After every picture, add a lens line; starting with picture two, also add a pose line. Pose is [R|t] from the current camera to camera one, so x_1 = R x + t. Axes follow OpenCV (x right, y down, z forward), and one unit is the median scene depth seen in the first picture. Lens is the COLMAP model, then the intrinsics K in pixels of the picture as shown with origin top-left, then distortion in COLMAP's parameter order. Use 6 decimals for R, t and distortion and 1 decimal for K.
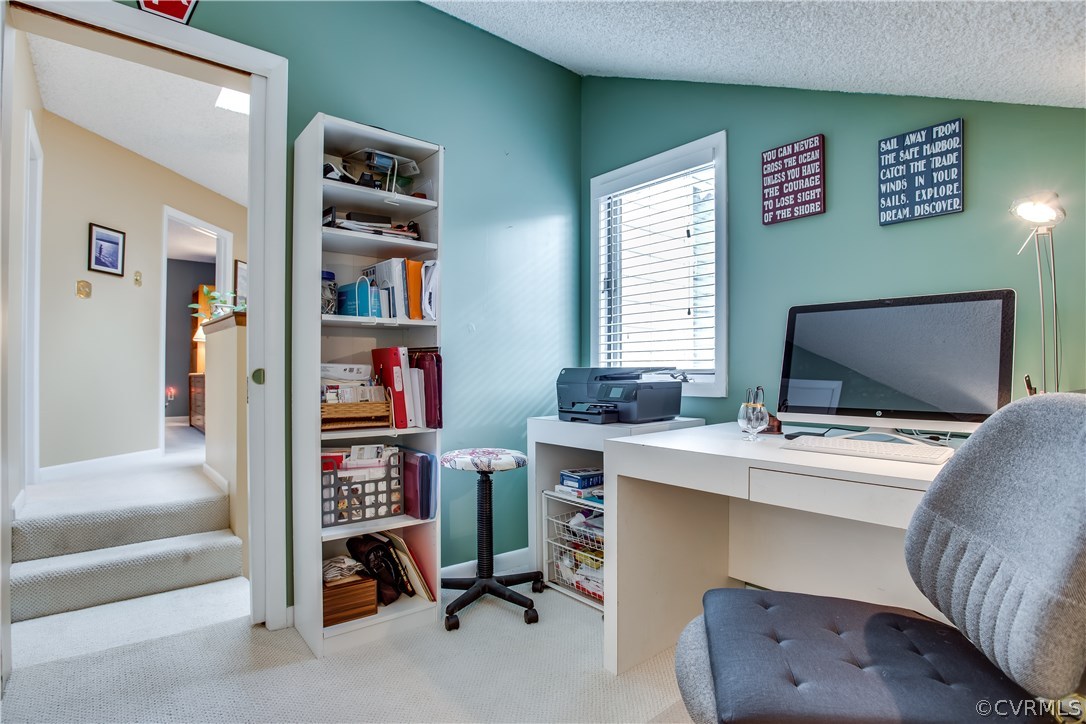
lens RADIAL K [[555.0, 0, 546.1], [0, 555.0, 362.4], [0, 0, 1]] dist [-0.006771, 0.000391]
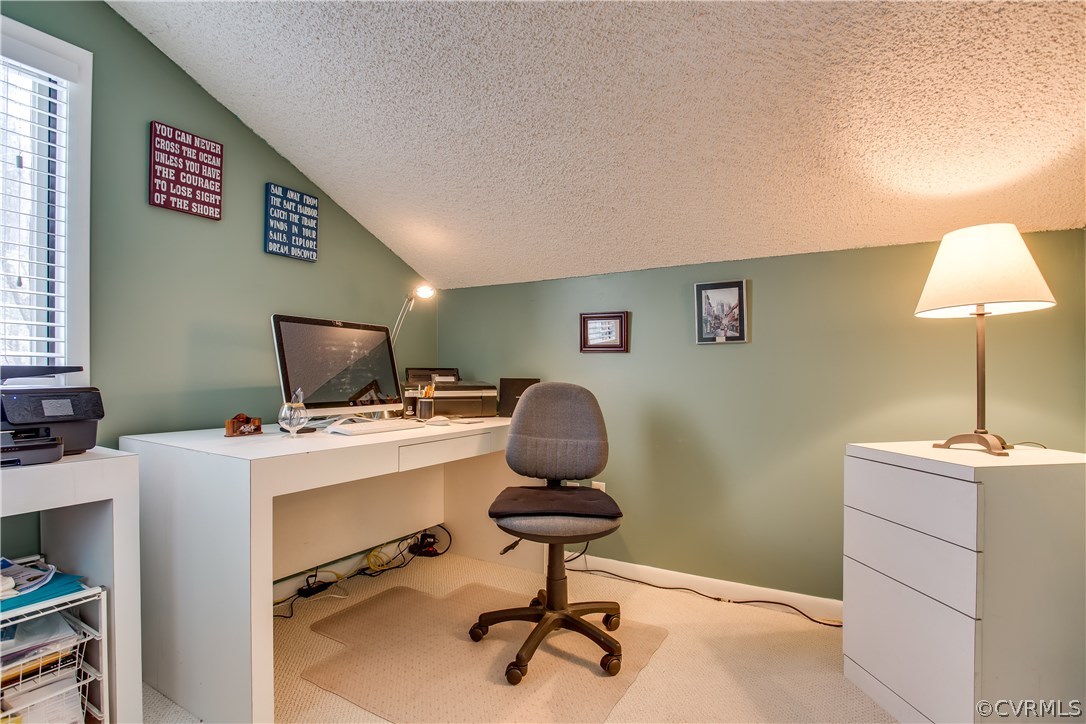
lens RADIAL K [[555.0, 0, 544.6], [0, 555.0, 369.2], [0, 0, 1]] dist [-0.006771, 0.000391]
pose [[-0.326518, 0.006980, 0.945165, -0.731792], [-0.015926, 0.999790, -0.012885, 0.012652], [-0.945057, -0.019260, -0.326338, 0.819357]]
